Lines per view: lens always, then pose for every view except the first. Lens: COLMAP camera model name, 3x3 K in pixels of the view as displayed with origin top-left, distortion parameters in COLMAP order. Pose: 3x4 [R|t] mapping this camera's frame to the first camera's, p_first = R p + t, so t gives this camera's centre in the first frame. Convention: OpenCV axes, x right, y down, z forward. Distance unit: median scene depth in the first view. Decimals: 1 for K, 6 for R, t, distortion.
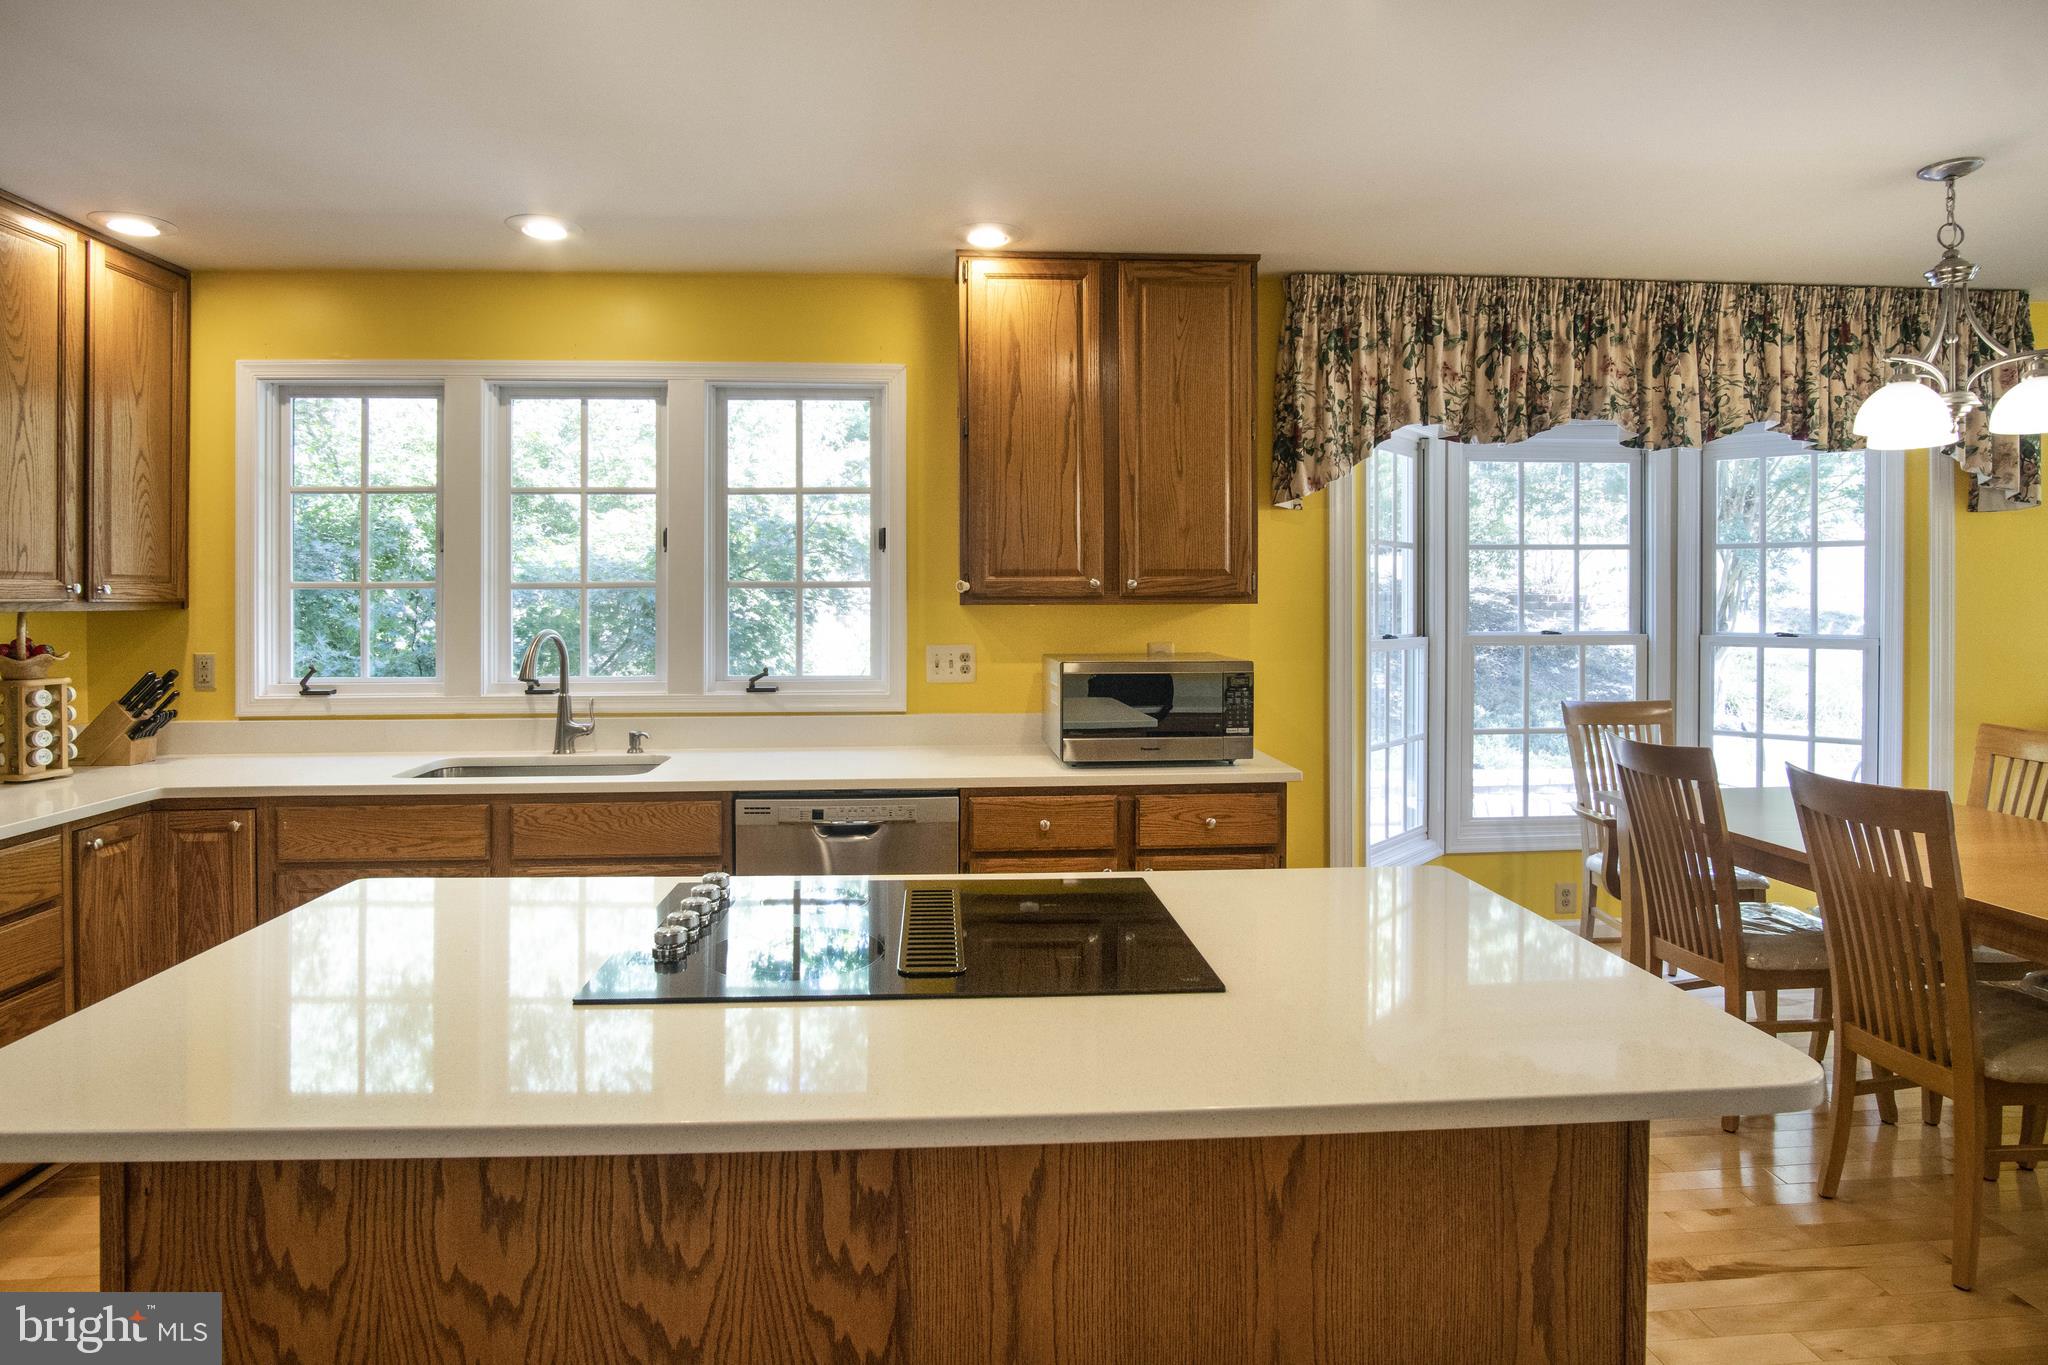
lens RADIAL K [[1131.1, 0, 1004.5], [0, 1131.1, 614.6], [0, 0, 1]] dist [-0.040790, 0.012896]
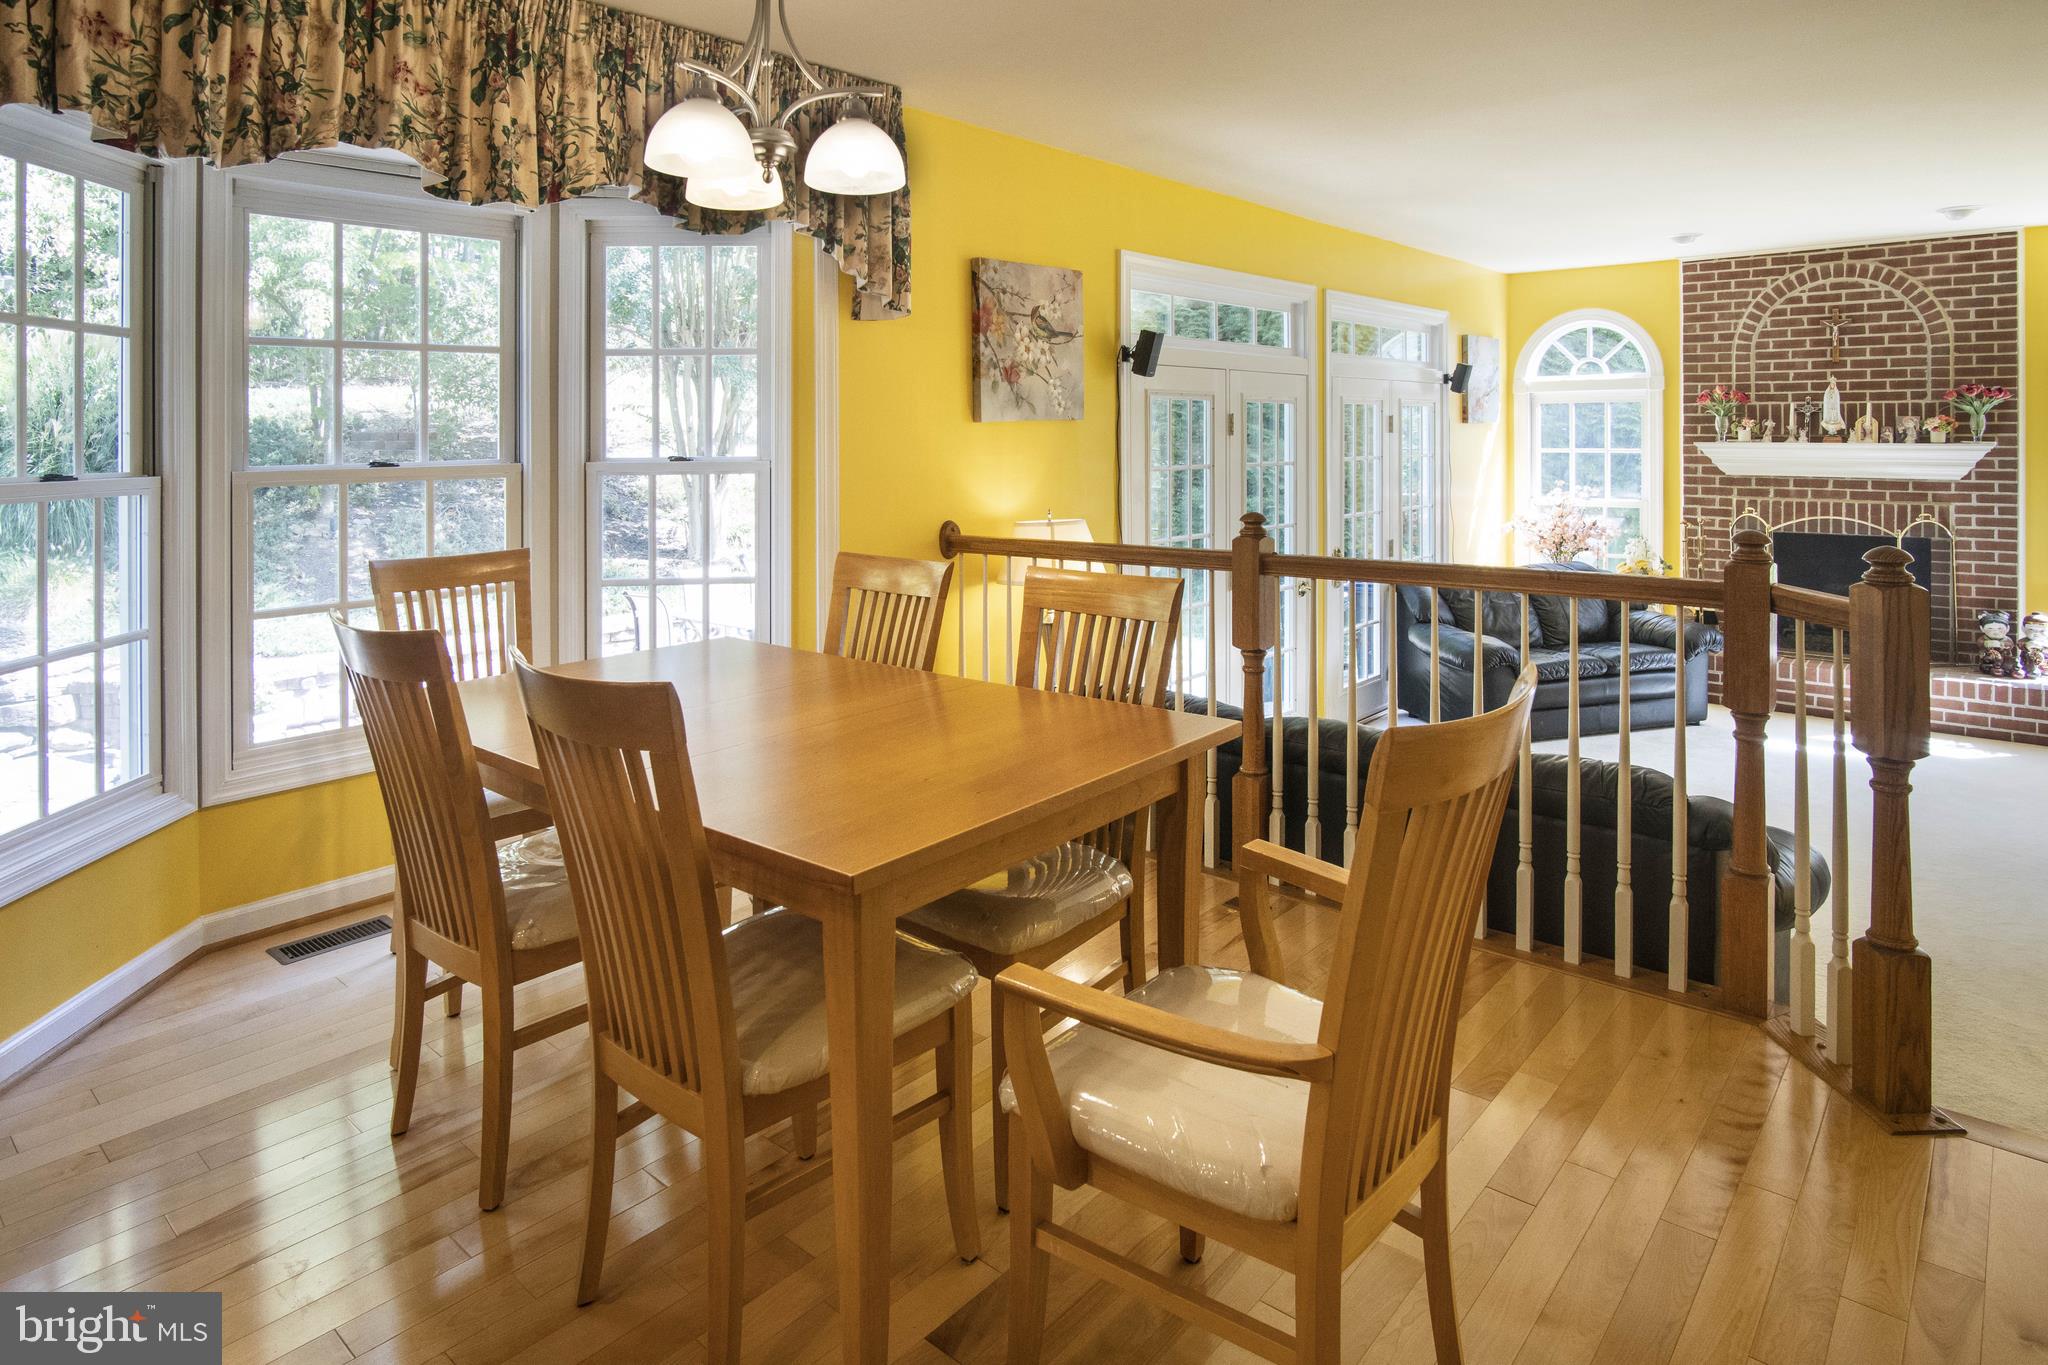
lens RADIAL K [[1132.9, 0, 1017.5], [0, 1132.9, 552.8], [0, 0, 1]] dist [-0.035239, 0.004045]
pose [[0.716513, -0.079119, 0.693072, 0.307975], [0.023151, 0.995697, 0.089731, 0.019139], [-0.697189, -0.048248, 0.715262, 0.224135]]
